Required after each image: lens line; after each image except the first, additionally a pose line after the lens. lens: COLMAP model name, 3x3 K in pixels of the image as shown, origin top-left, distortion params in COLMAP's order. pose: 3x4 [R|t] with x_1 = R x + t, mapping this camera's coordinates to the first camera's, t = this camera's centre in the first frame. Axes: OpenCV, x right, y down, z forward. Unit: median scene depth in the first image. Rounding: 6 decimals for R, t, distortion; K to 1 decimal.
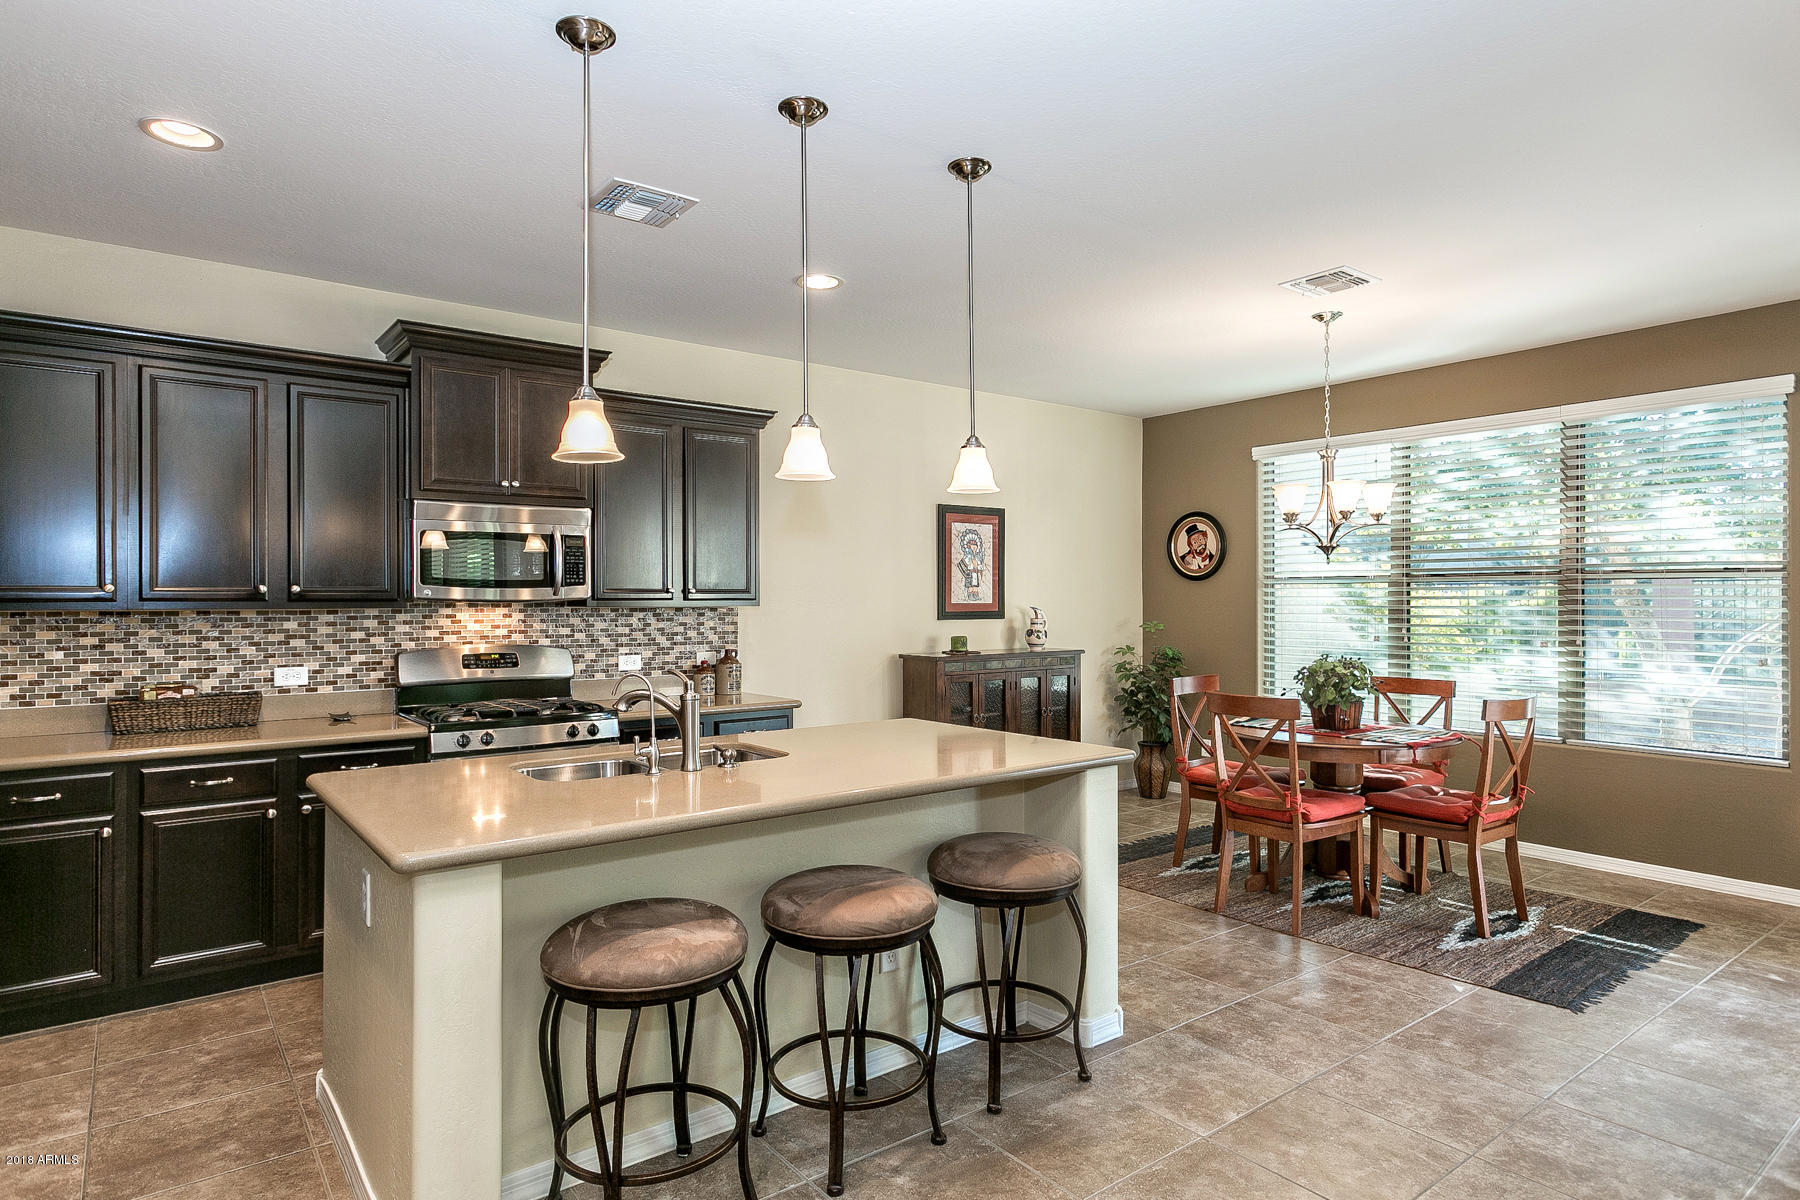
lens RADIAL K [[990.3, 0, 897.5], [0, 990.3, 604.2], [0, 0, 1]] dist [0.000735, 0.001925]
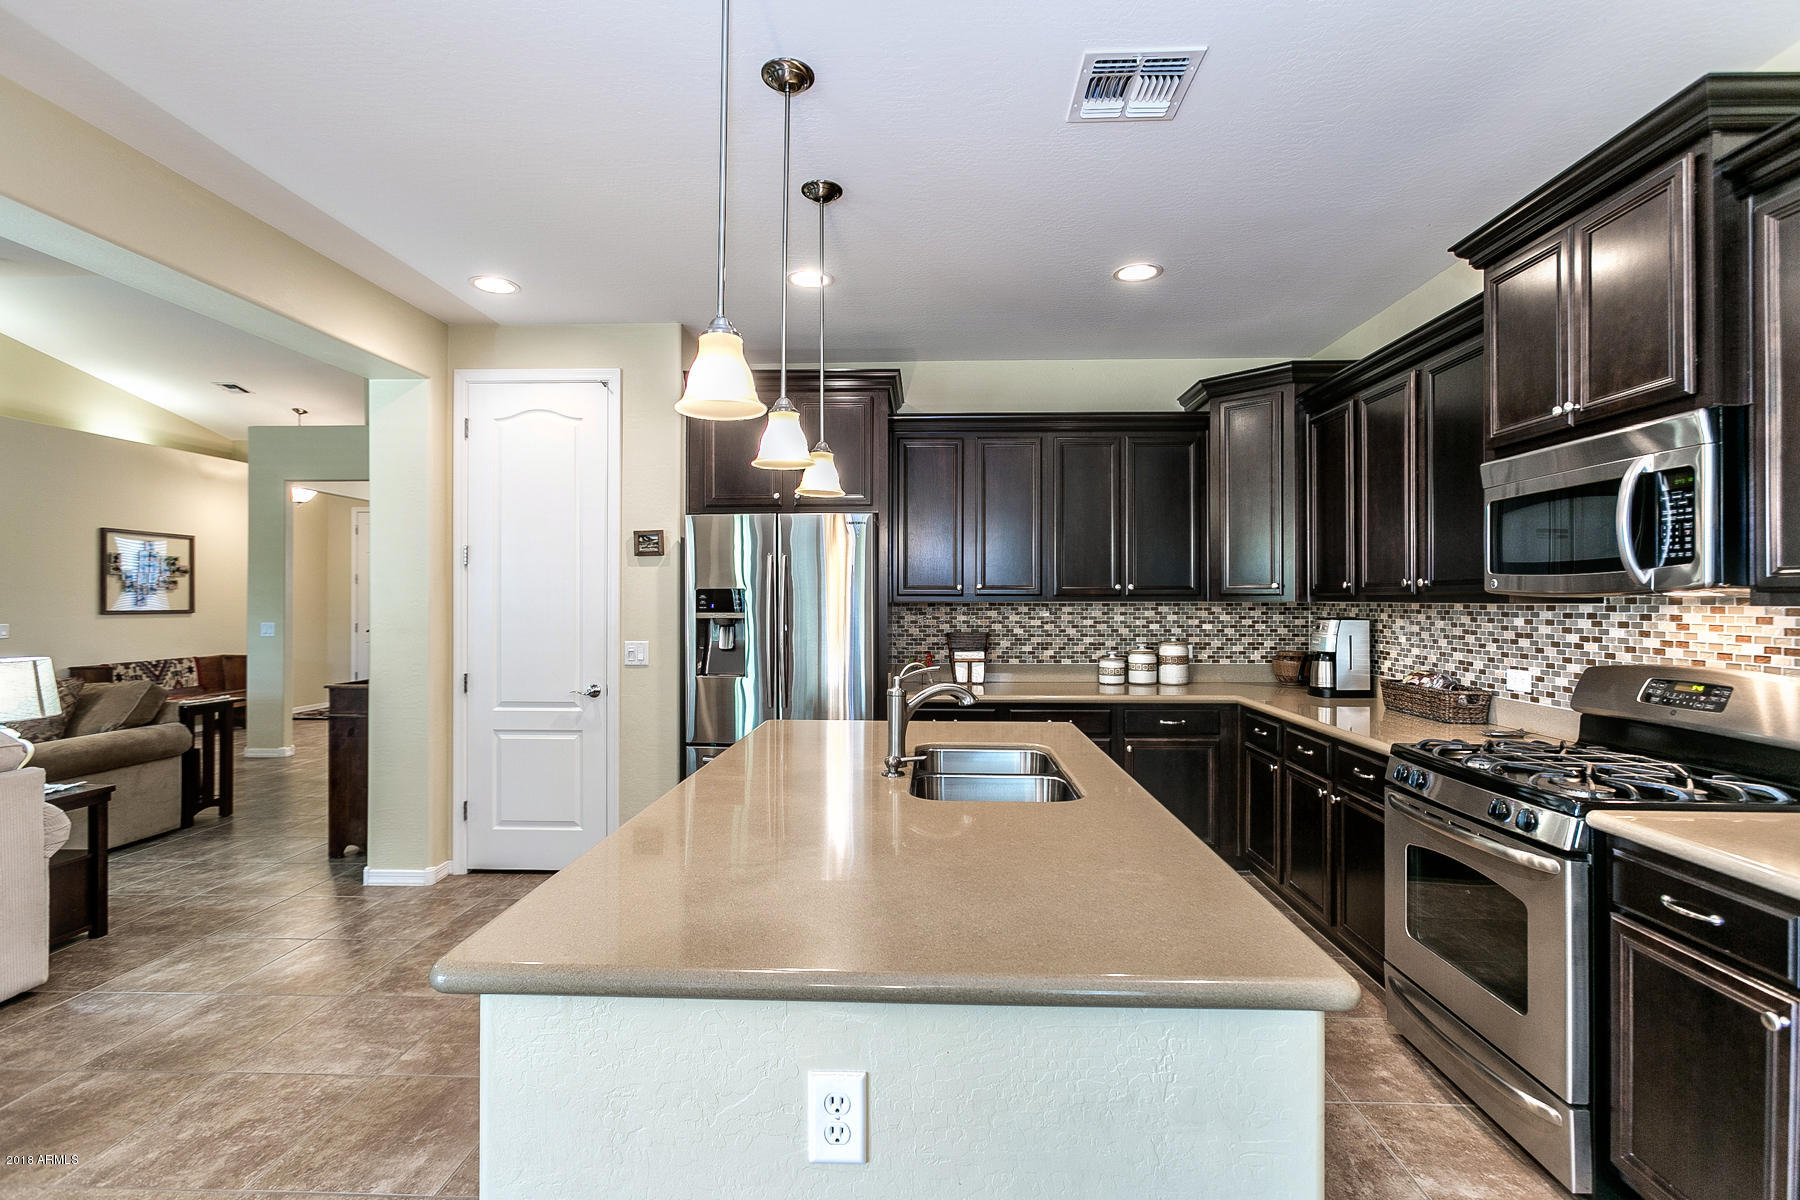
lens RADIAL K [[833.9, 0, 896.0], [0, 833.9, 595.7], [0, 0, 1]] dist [-0.000776, 0.000981]
pose [[-0.638474, -0.003062, -0.769637, 0.287063], [-0.005342, 0.999986, 0.000454, 0.000392], [0.769625, 0.004401, -0.638481, 0.971564]]
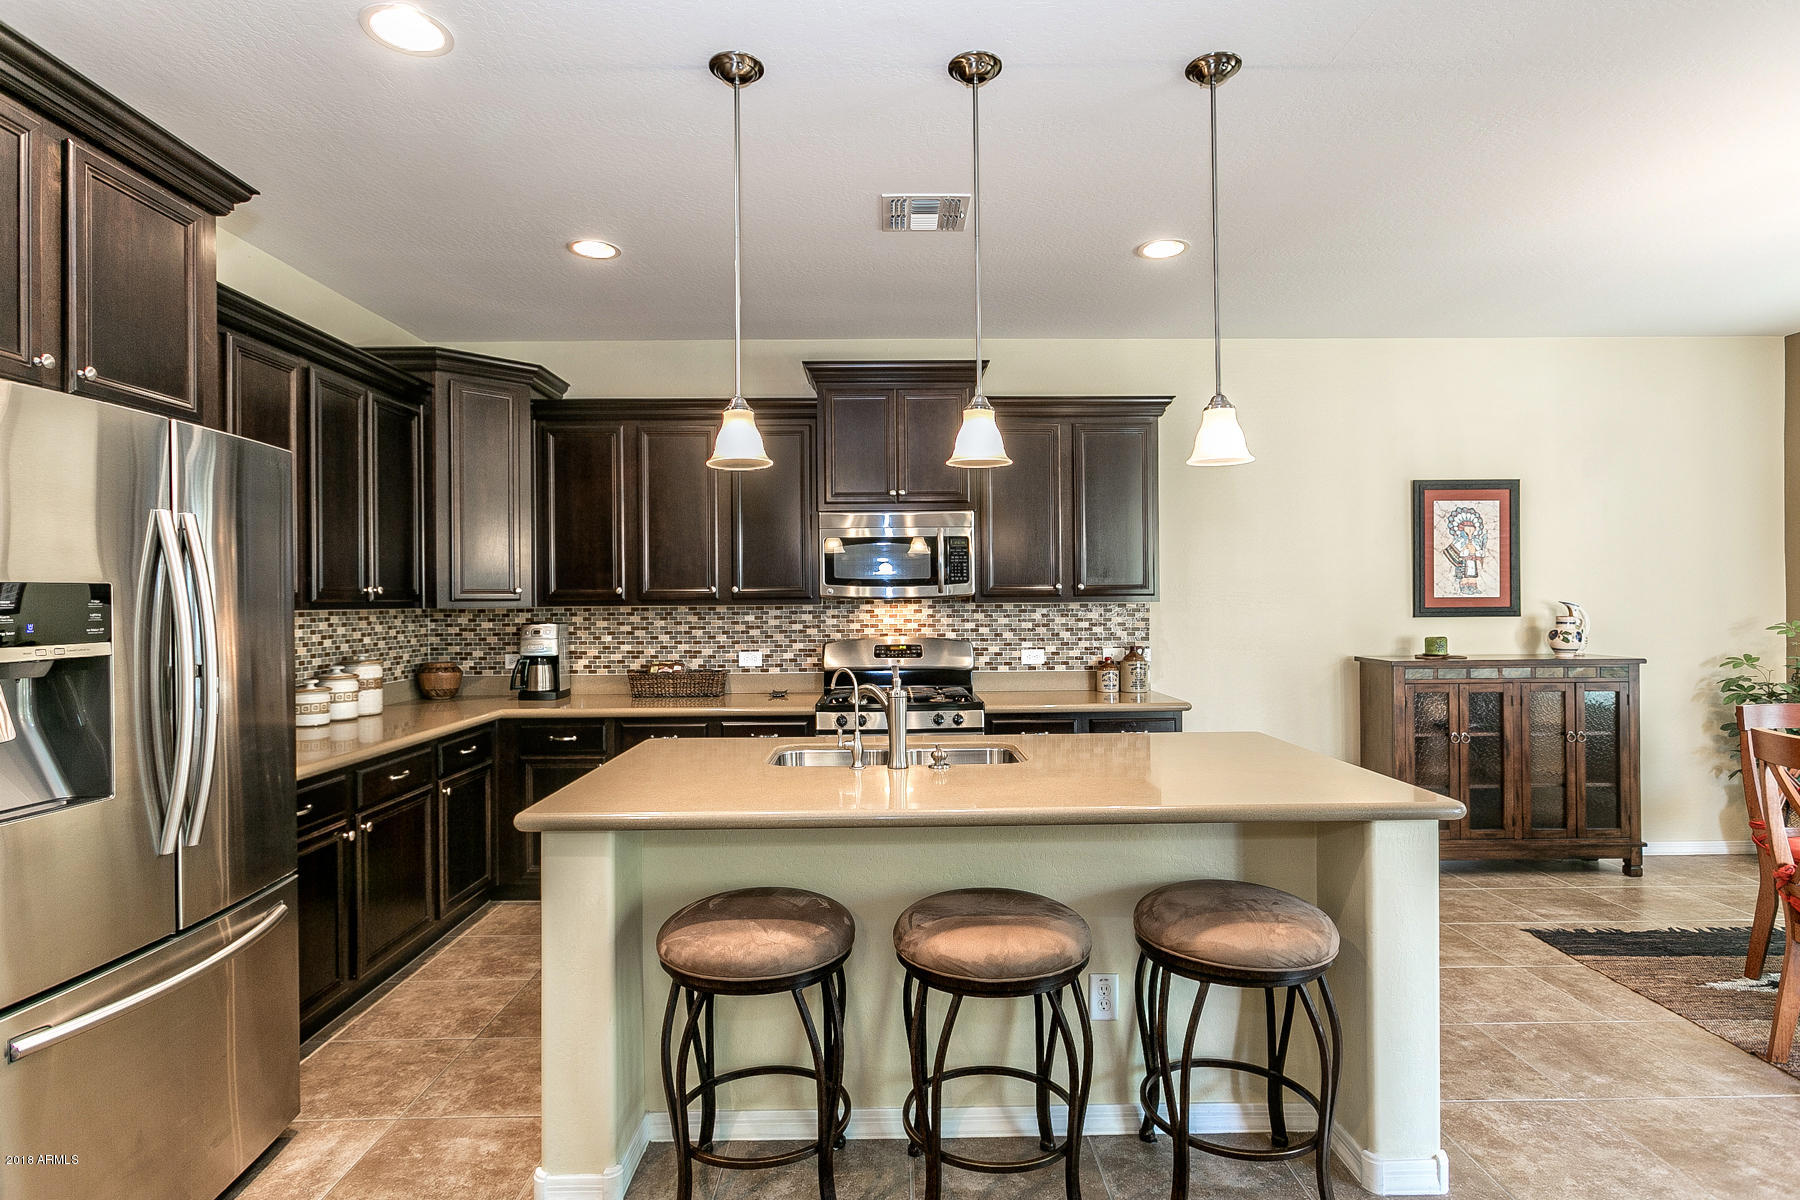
lens RADIAL K [[921.3, 0, 903.7], [0, 921.3, 598.2], [0, 0, 1]] dist [-0.000850, 0.001105]
pose [[0.809557, -0.004765, -0.587022, 0.213982], [0.004045, 0.999989, -0.002538, -0.000250], [0.587027, -0.000320, 0.809567, 0.157436]]
